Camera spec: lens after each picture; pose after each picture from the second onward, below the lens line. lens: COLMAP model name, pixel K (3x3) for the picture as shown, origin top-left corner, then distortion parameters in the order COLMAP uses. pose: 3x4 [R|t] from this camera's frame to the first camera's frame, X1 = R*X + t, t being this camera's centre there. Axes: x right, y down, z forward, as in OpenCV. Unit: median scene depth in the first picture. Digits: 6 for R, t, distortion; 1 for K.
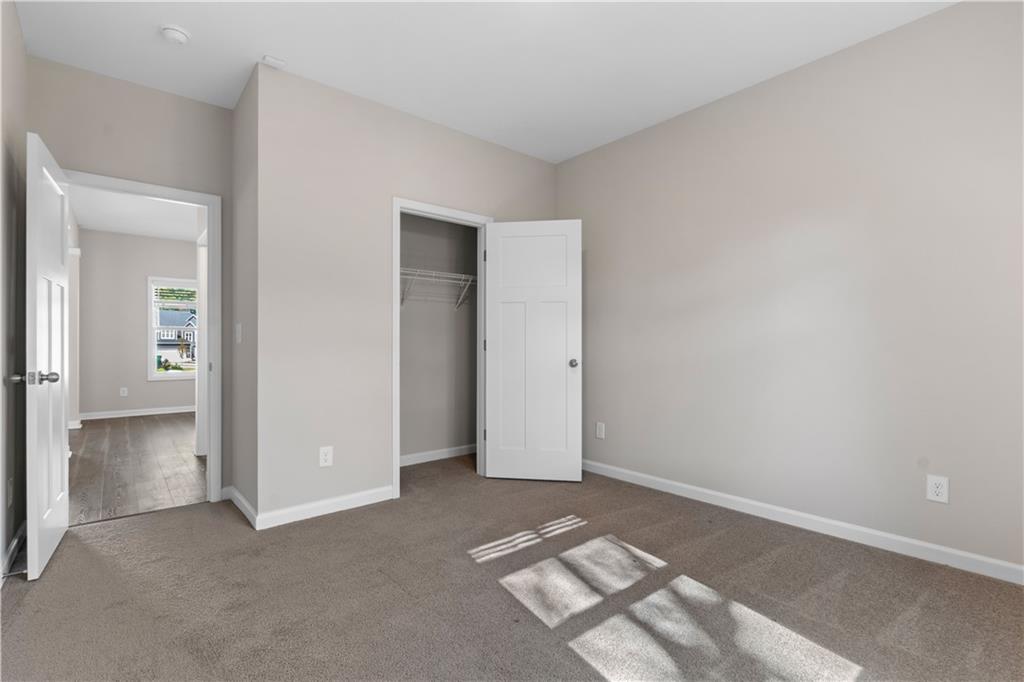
lens RADIAL K [[478.3, 0, 512.0], [0, 478.3, 341.0], [0, 0, 1]] dist [-0.001215, -0.000293]
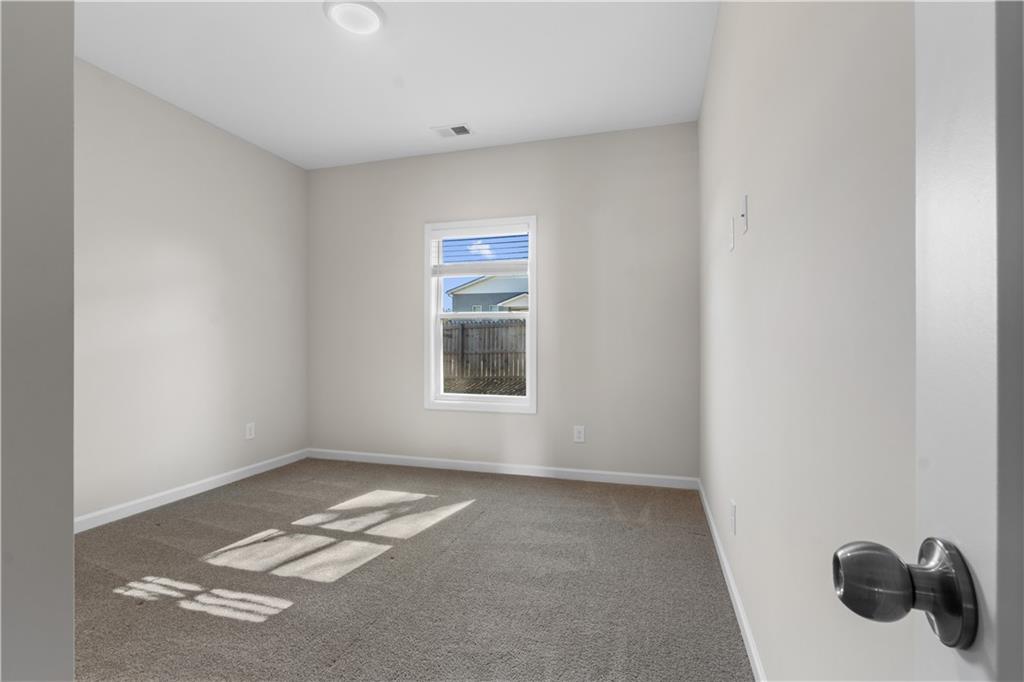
lens RADIAL K [[478.3, 0, 512.0], [0, 478.3, 341.0], [0, 0, 1]] dist [-0.001215, -0.000293]
pose [[-0.542155, 0.003602, 0.840271, -1.040102], [-0.009086, 0.999907, -0.010149, 0.006842], [-0.840230, -0.013136, -0.542072, 1.203618]]
